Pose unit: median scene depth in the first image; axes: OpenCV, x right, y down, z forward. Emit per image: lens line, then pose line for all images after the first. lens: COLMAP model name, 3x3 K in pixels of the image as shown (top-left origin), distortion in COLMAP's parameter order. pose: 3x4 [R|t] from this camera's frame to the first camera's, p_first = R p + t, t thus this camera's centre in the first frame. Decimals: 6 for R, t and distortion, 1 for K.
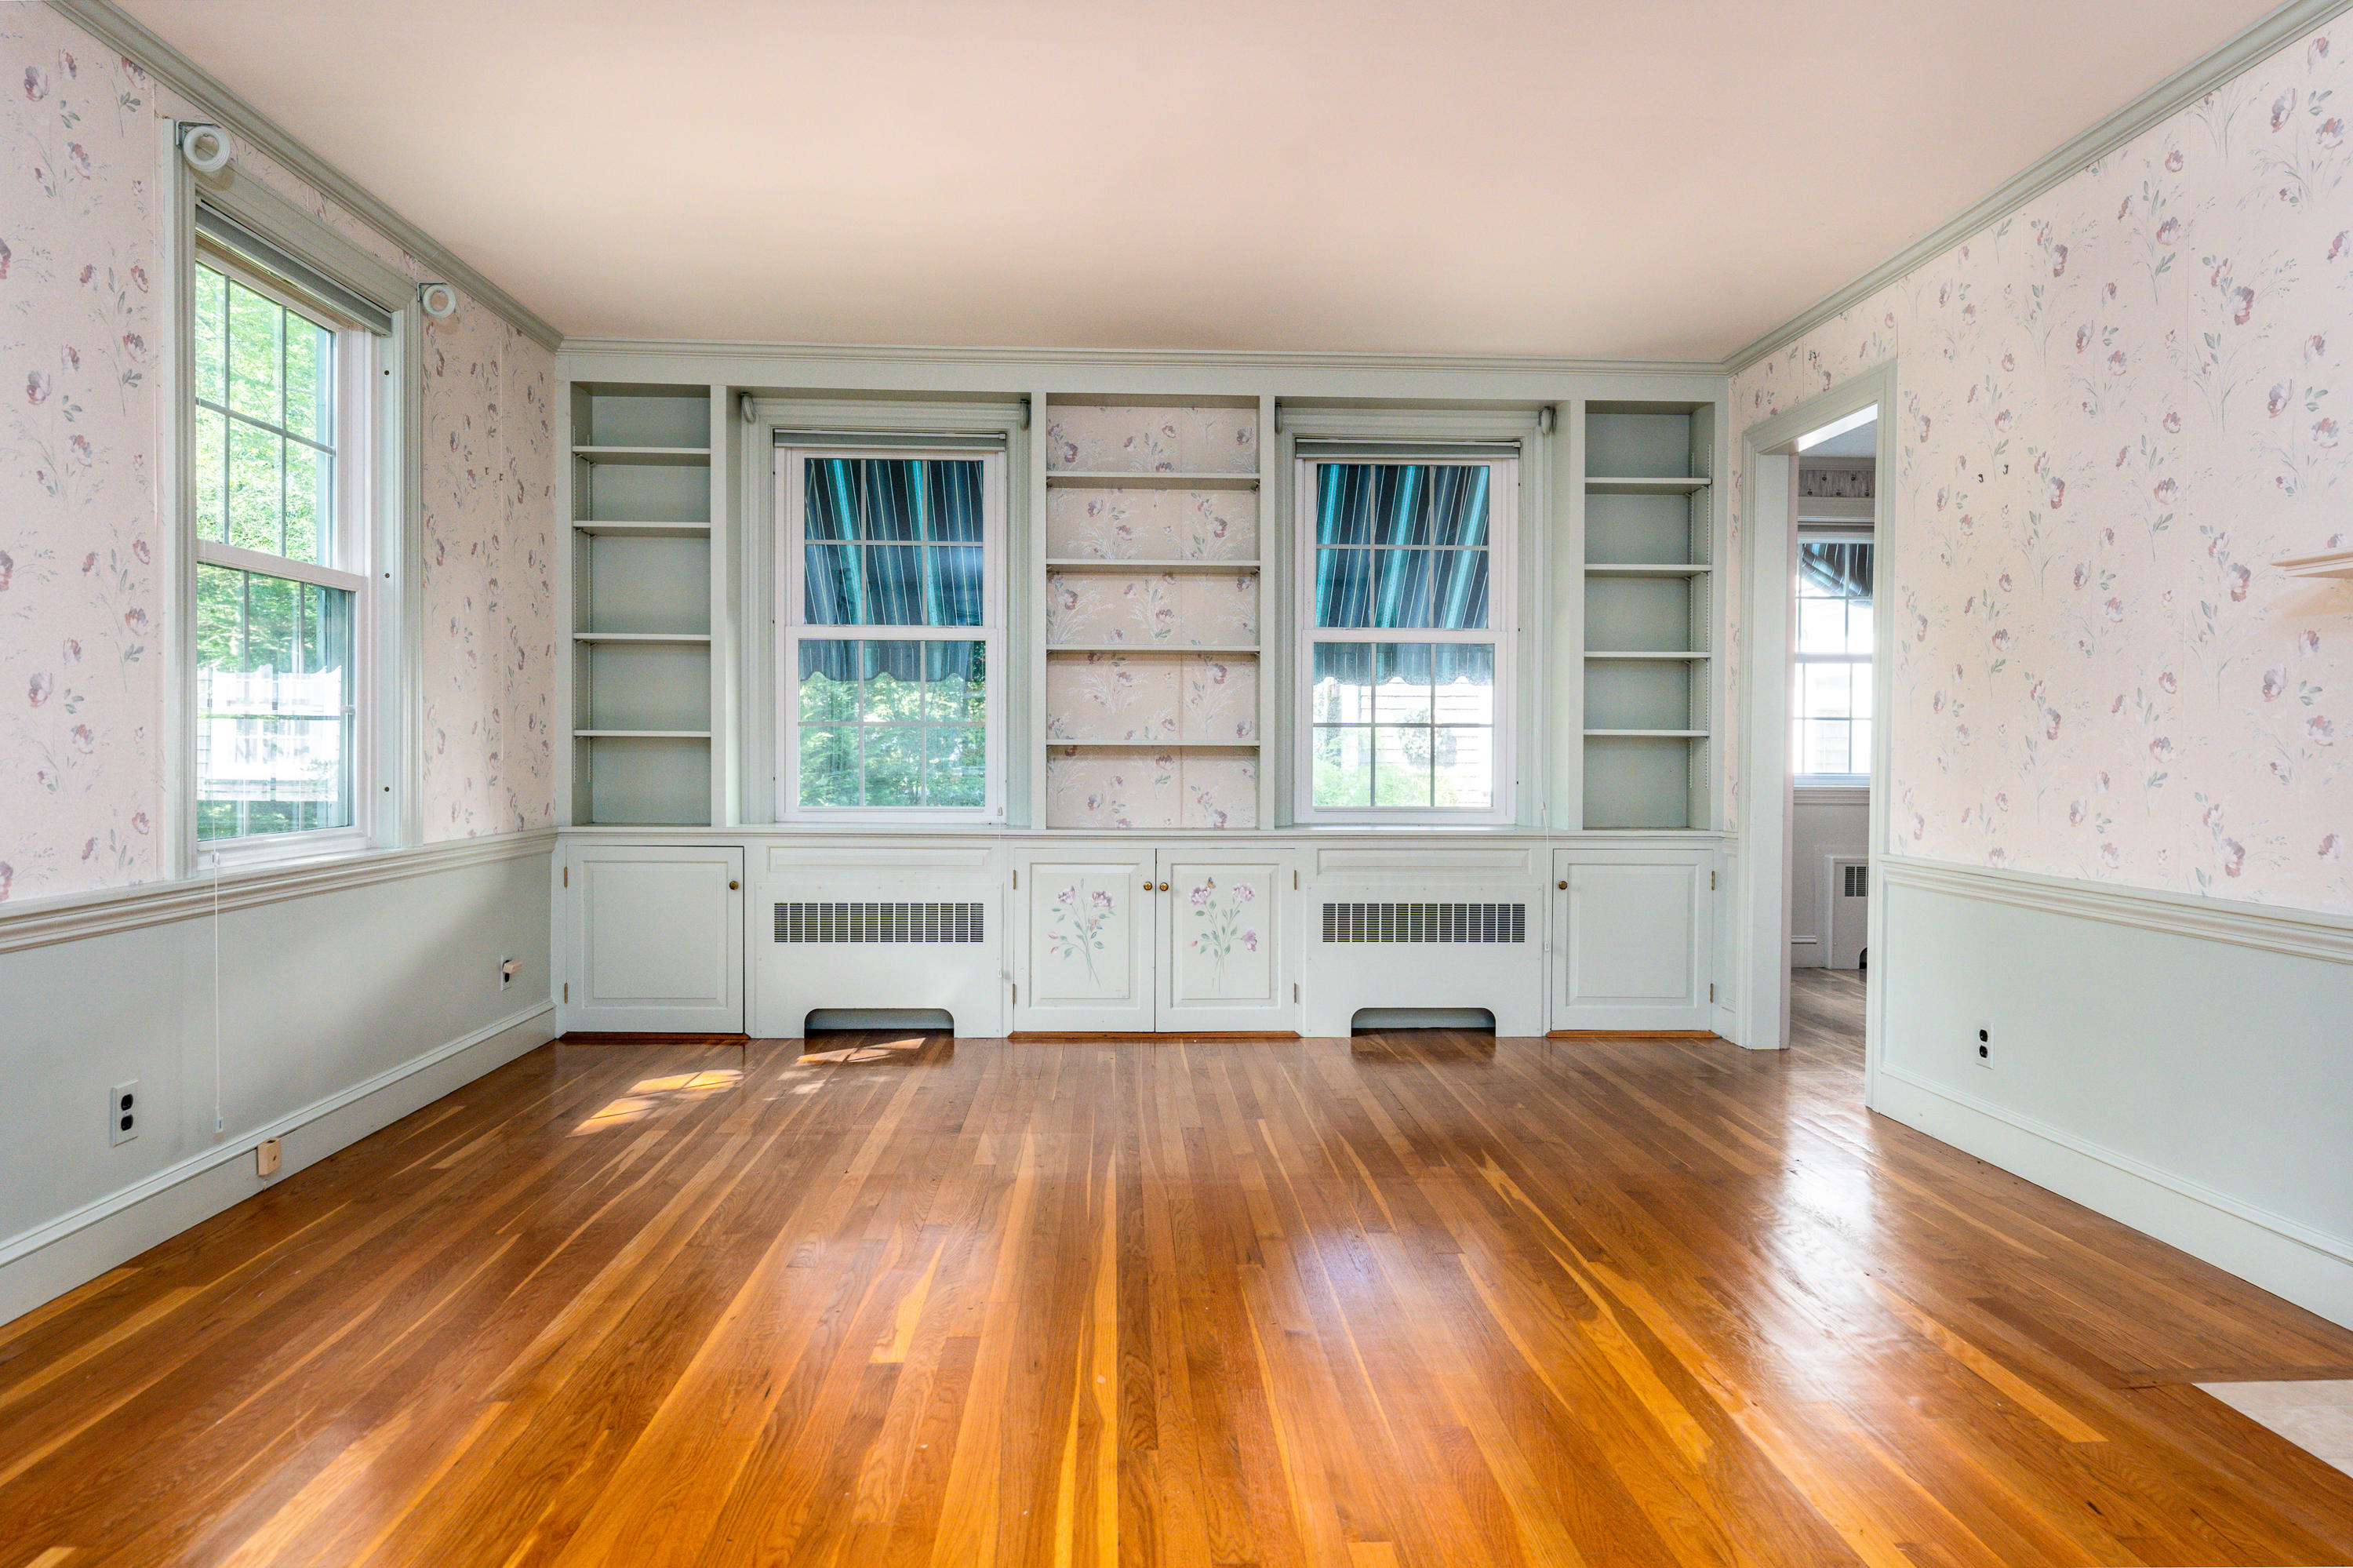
lens RADIAL K [[1451.3, 0, 1178.4], [0, 1451.3, 768.9], [0, 0, 1]] dist [0.004178, 0.000999]
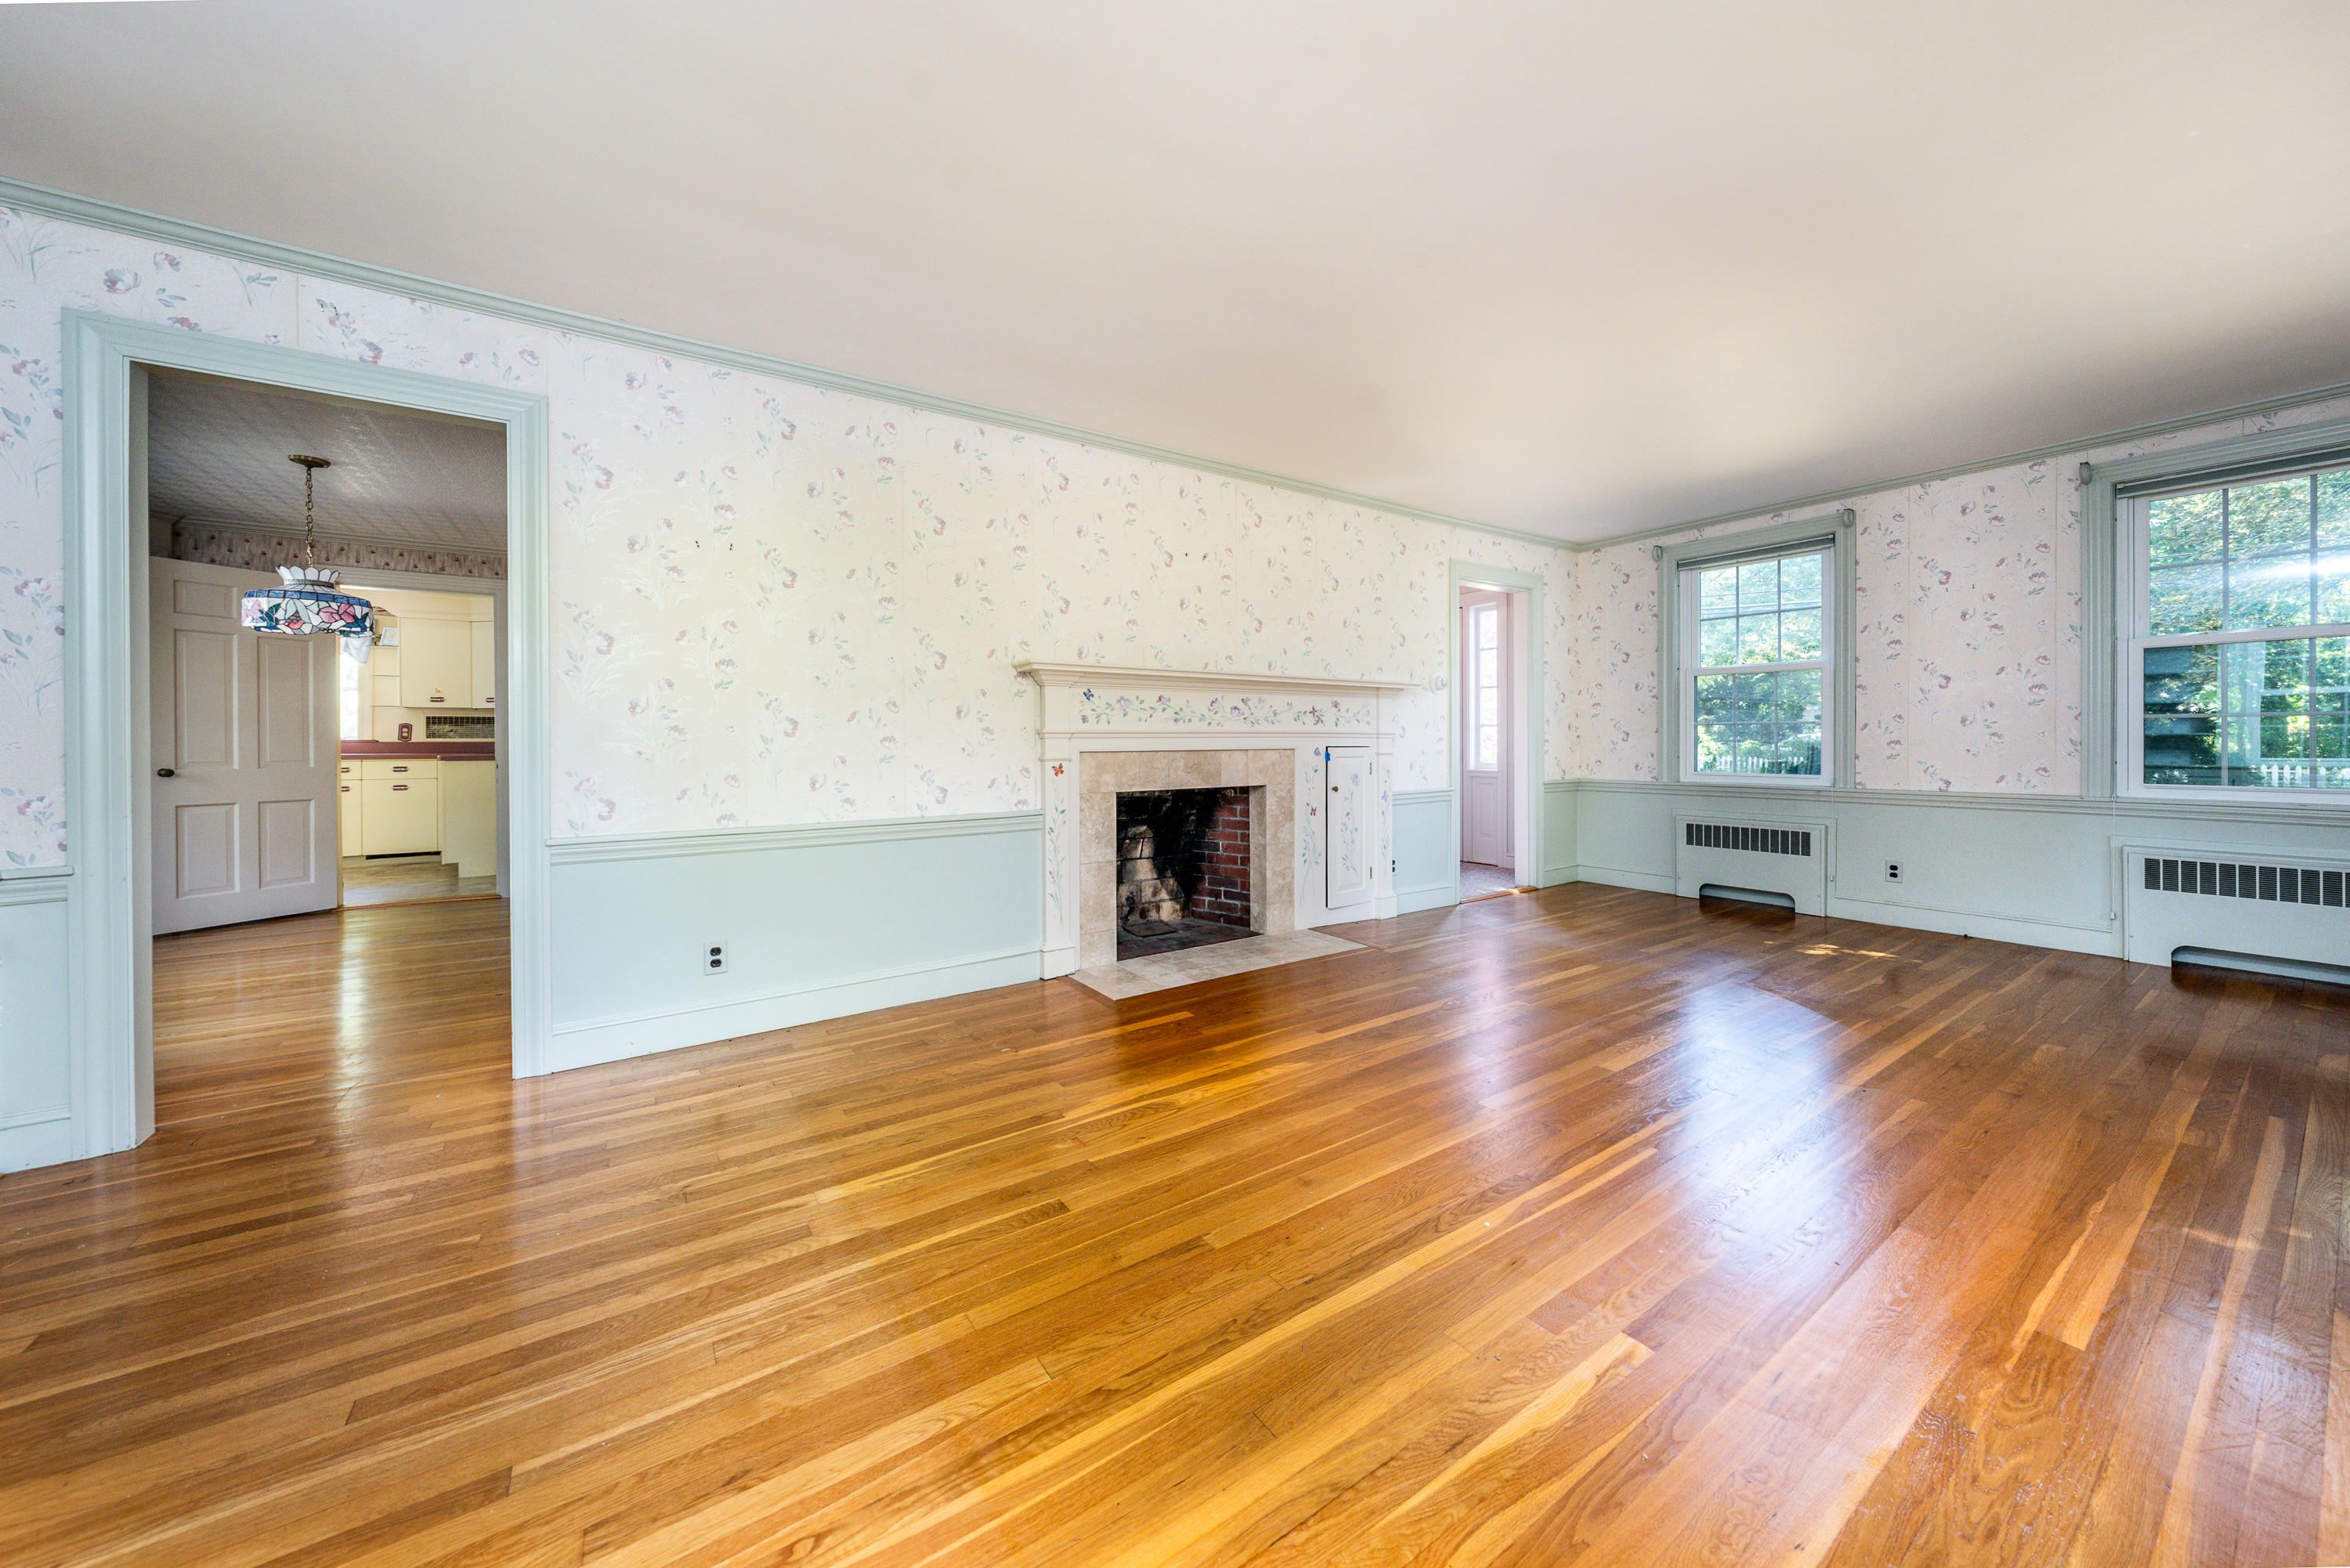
lens RADIAL K [[824.7, 0, 1181.4], [0, 824.7, 747.9], [0, 0, 1]] dist [-0.008586, -0.000125]
pose [[-0.529115, -0.009572, 0.848496, -0.406003], [0.016491, 0.999632, 0.021561, -0.022904], [-0.848390, 0.025400, -0.528763, 1.231431]]
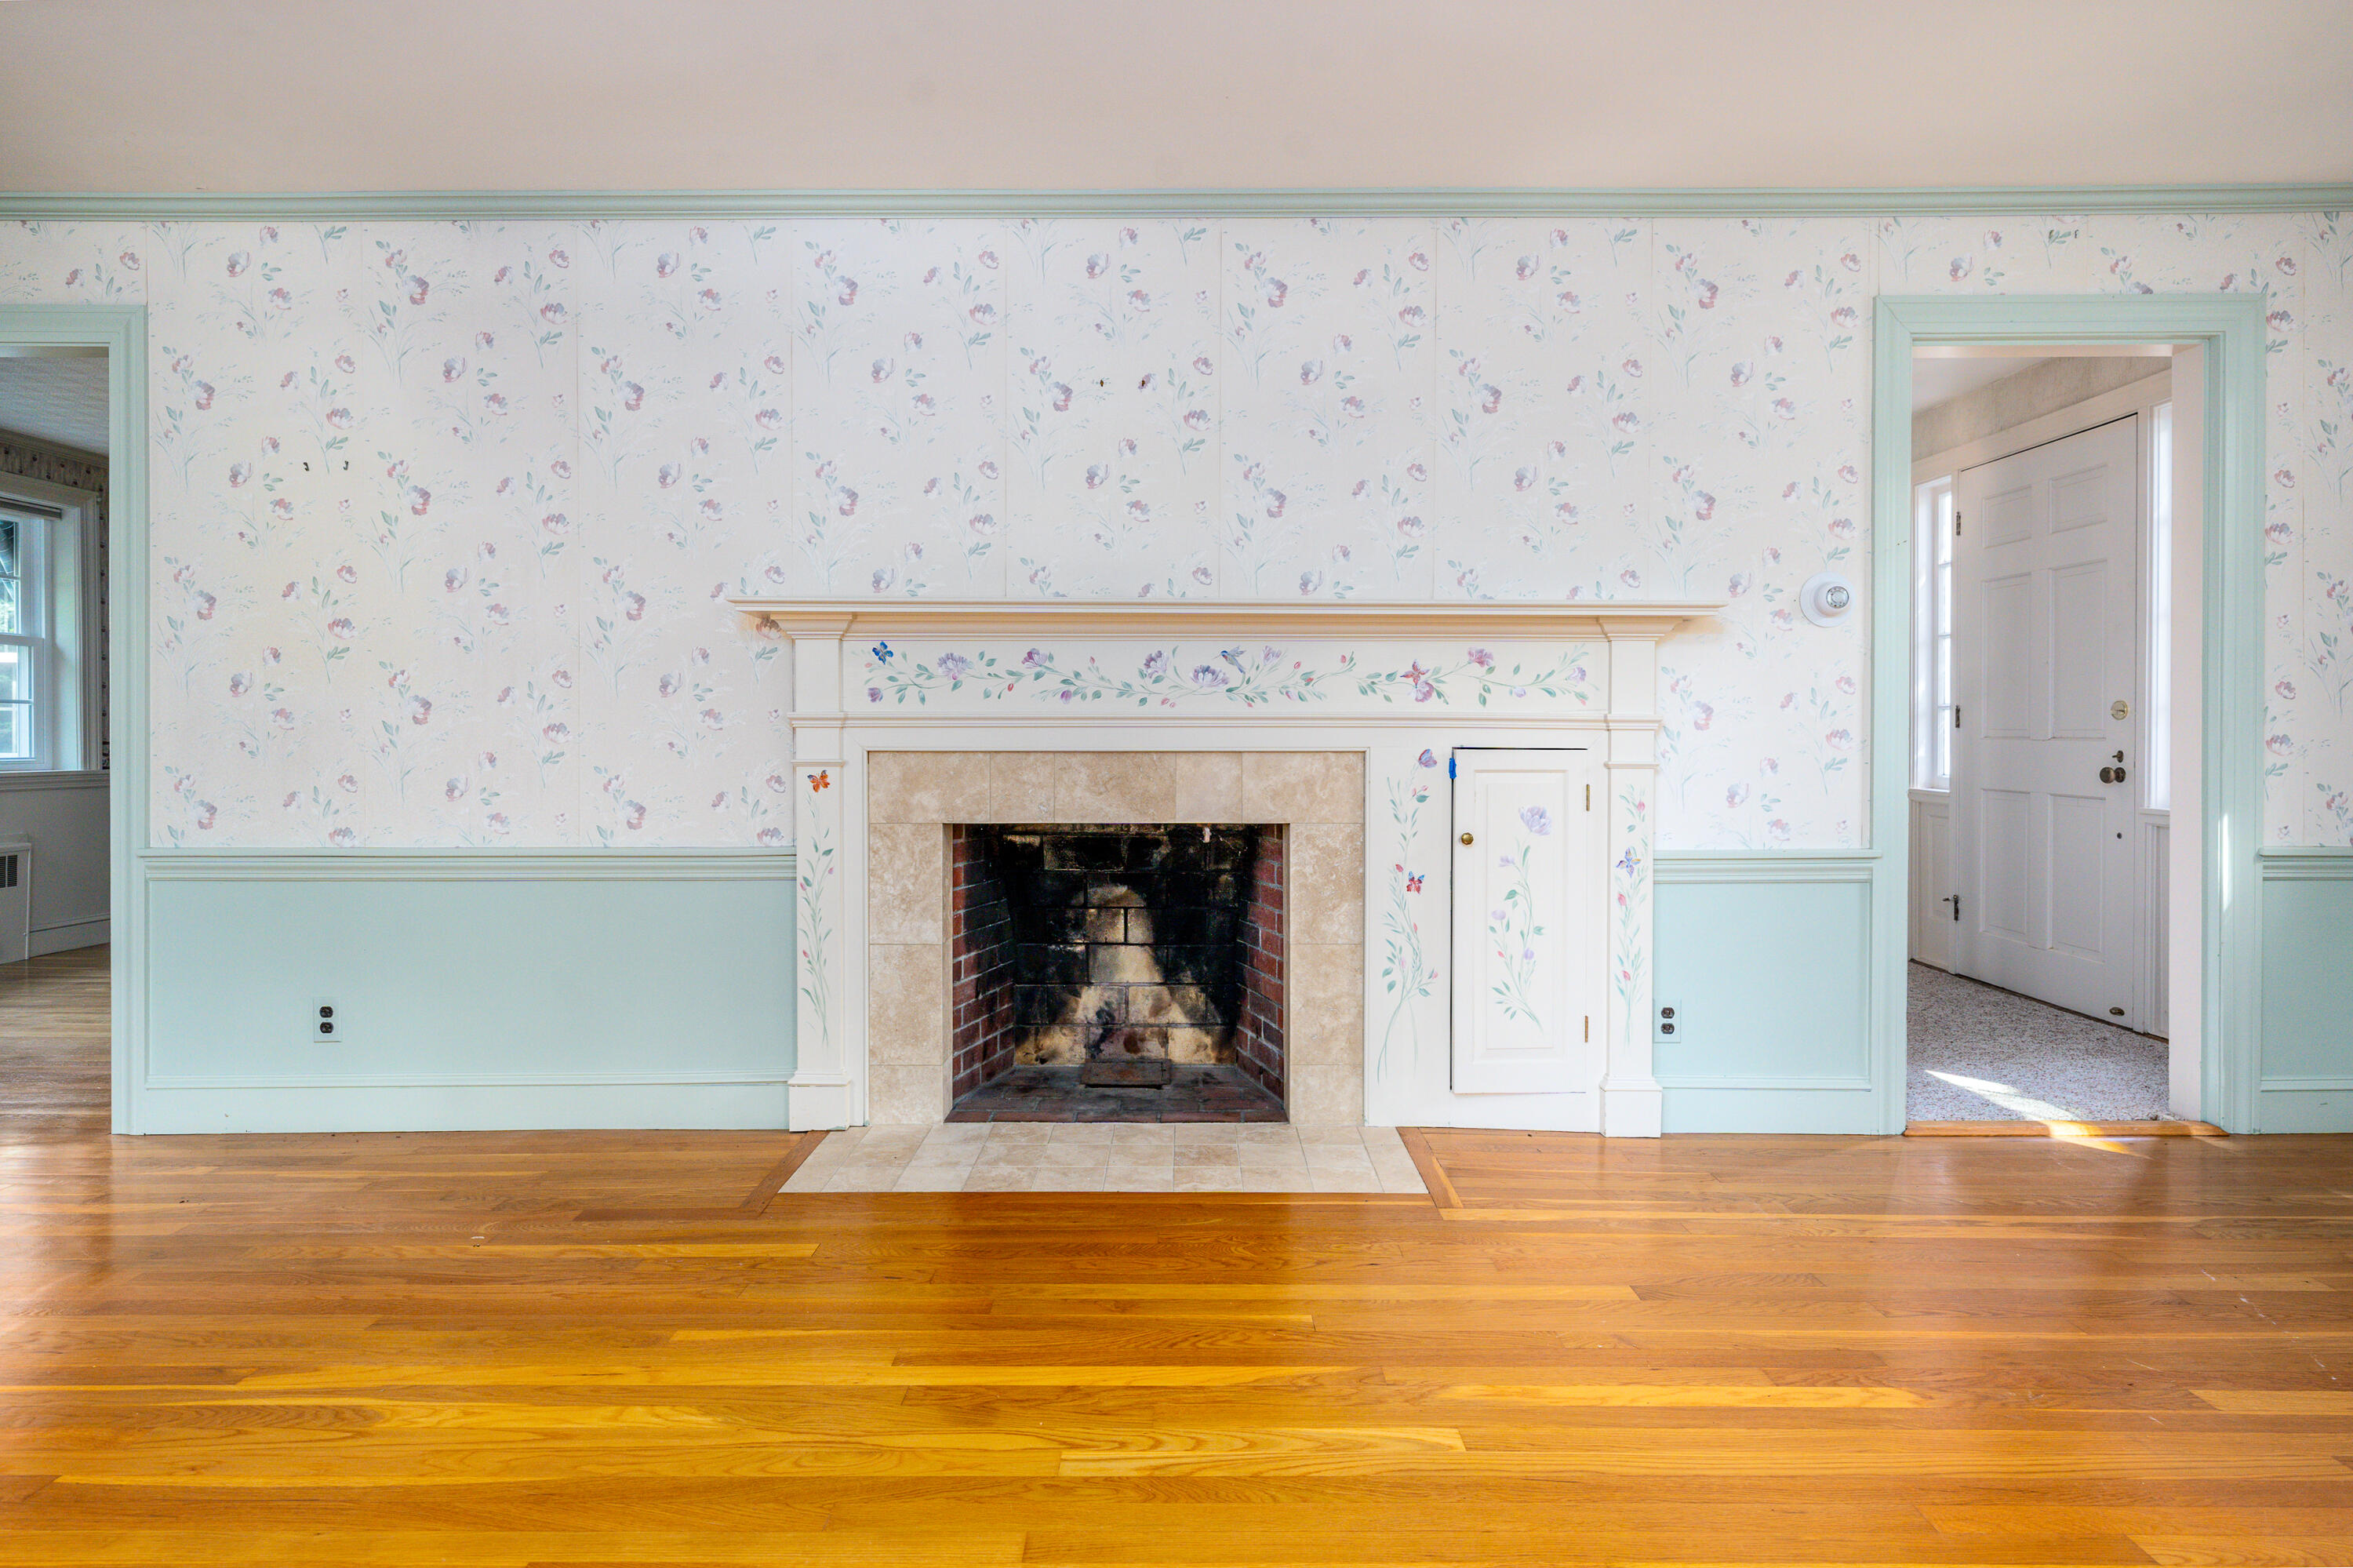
lens RADIAL K [[1236.7, 0, 1184.6], [0, 1236.7, 740.8], [0, 0, 1]] dist [-0.000741, 0.000688]
pose [[0.048337, -0.015609, 0.998709, -0.341417], [0.015426, 0.999770, 0.014879, -0.013972], [-0.998712, 0.014687, 0.048567, 0.416383]]
